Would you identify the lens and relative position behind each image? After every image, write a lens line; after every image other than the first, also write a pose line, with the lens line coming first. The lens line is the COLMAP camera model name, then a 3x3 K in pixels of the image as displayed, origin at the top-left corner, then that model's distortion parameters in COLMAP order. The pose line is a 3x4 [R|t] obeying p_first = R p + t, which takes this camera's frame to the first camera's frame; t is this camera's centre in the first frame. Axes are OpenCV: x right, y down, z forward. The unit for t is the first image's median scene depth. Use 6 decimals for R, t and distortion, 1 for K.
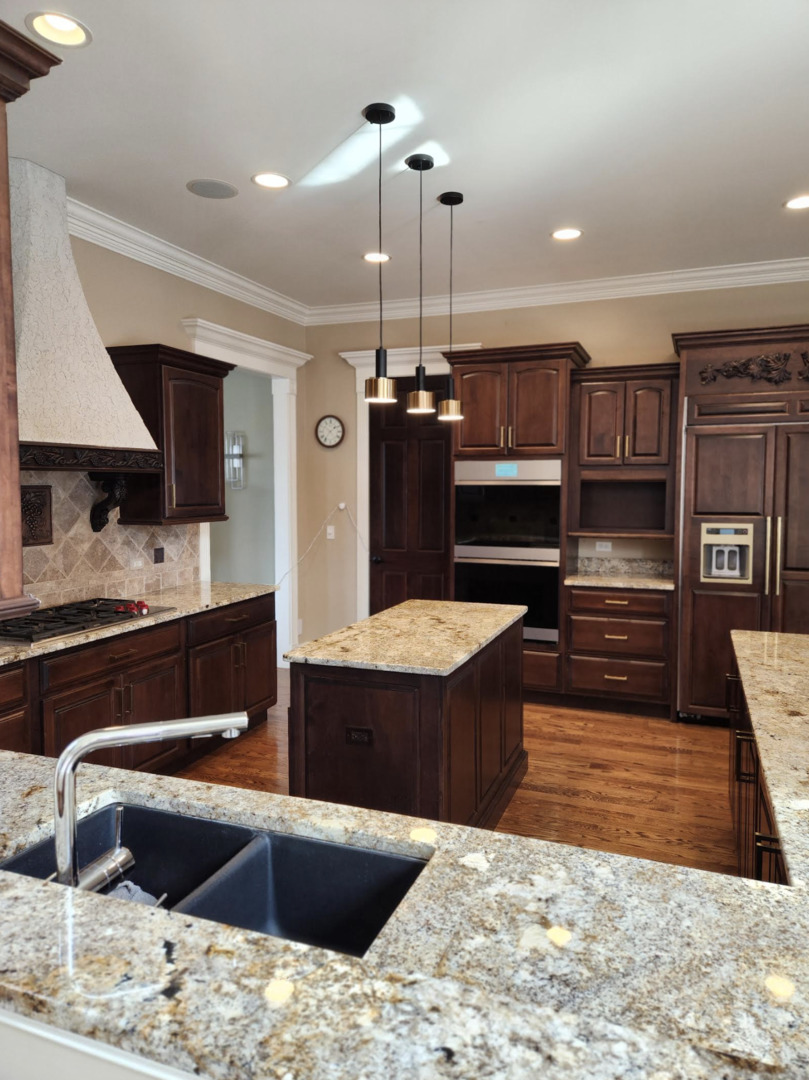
lens RADIAL K [[719.2, 0, 411.4], [0, 719.2, 535.7], [0, 0, 1]] dist [0.072911, -0.052557]
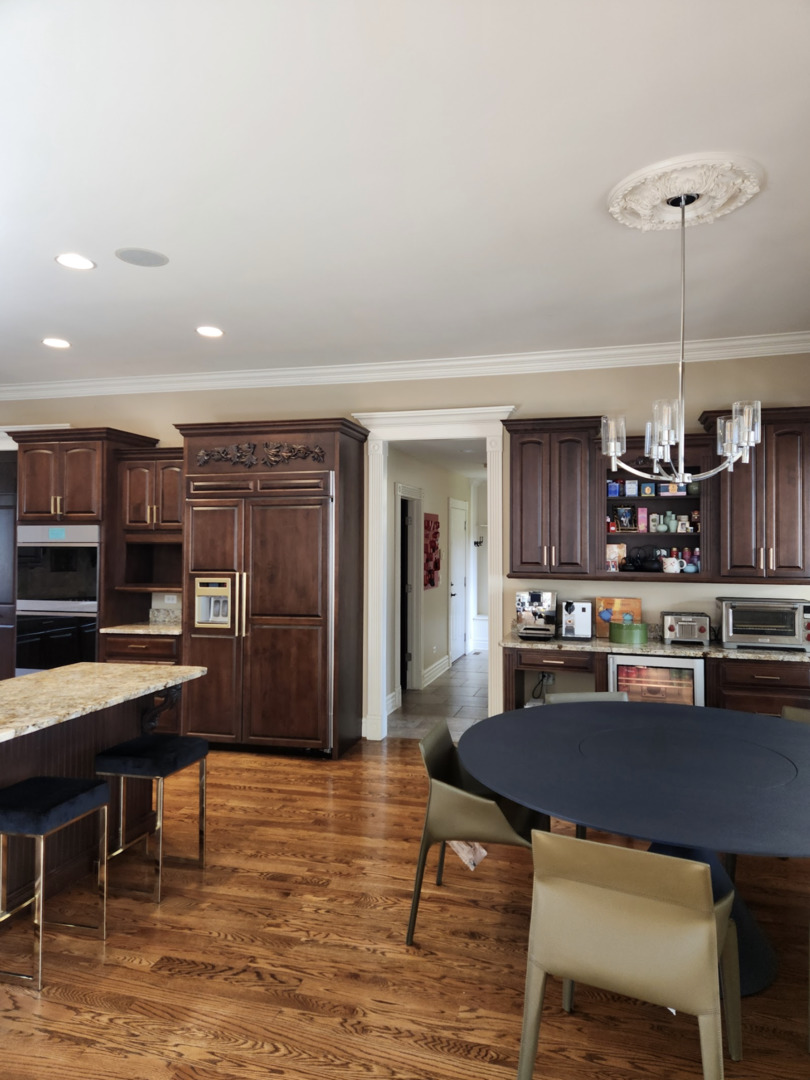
lens RADIAL K [[719.2, 0, 423.4], [0, 719.2, 534.0], [0, 0, 1]] dist [0.072911, -0.052557]
pose [[0.994230, 0.002113, 0.107252, 0.607772], [0.007097, 0.996320, -0.085420, 0.014157], [-0.107038, 0.085689, 0.990556, -0.230180]]
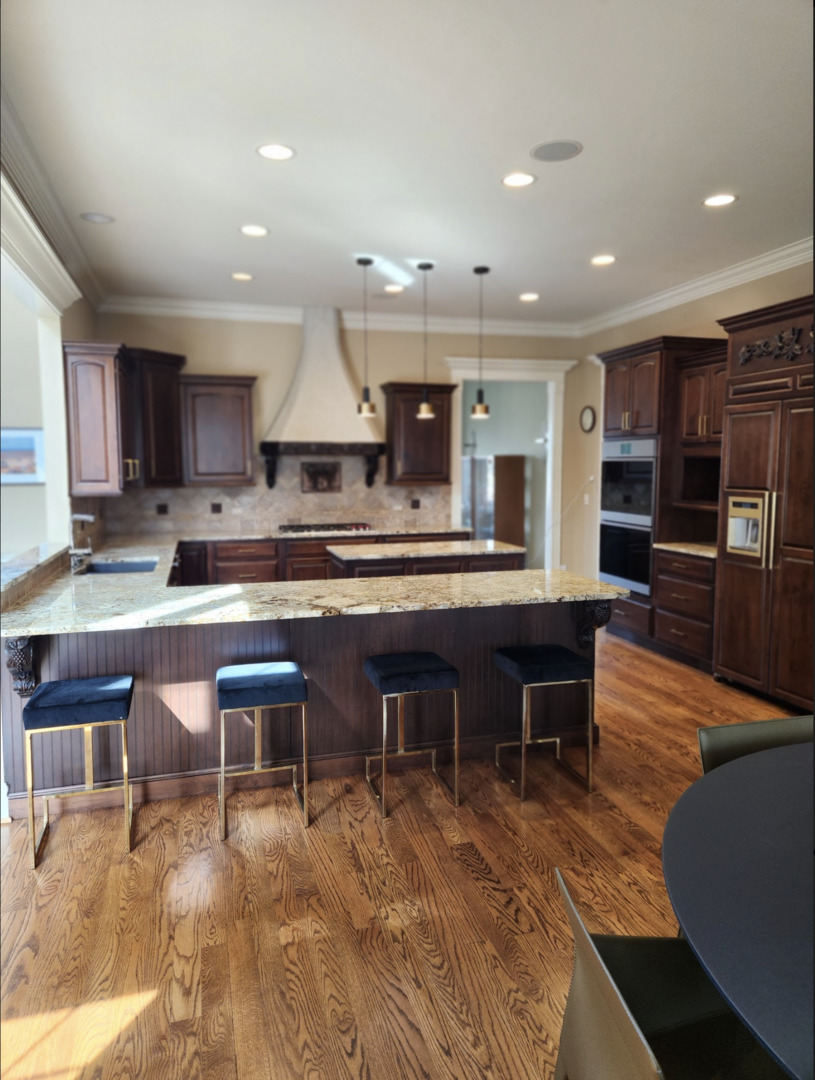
lens RADIAL K [[722.0, 0, 411.8], [0, 722.0, 532.1], [0, 0, 1]] dist [0.073115, -0.055278]
pose [[0.613125, 0.076112, -0.786311, 0.900983], [-0.059310, 0.996974, 0.050256, 0.007755], [0.787756, 0.015823, 0.615784, -0.024544]]
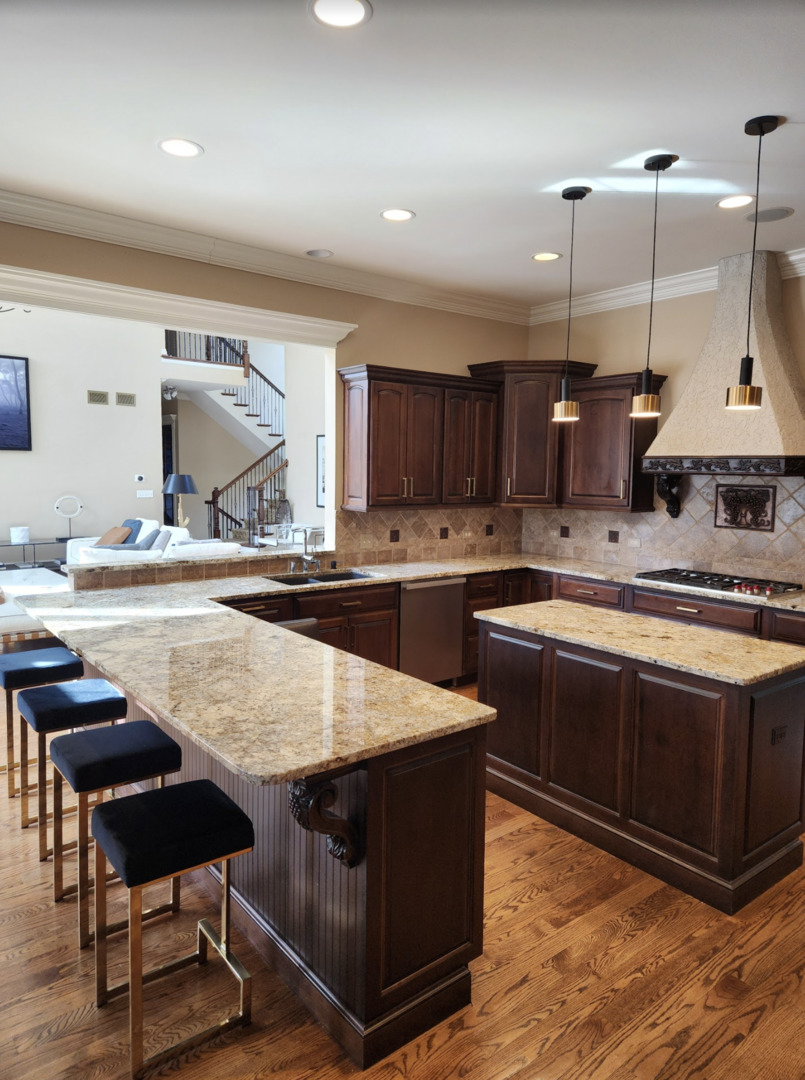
lens RADIAL K [[719.2, 0, 404.8], [0, 719.2, 531.4], [0, 0, 1]] dist [0.072911, -0.052557]
pose [[-0.505634, 0.072727, -0.859677, 0.719228], [-0.078884, 0.988370, 0.130011, -0.079533], [0.859134, 0.133553, -0.494016, 0.843524]]
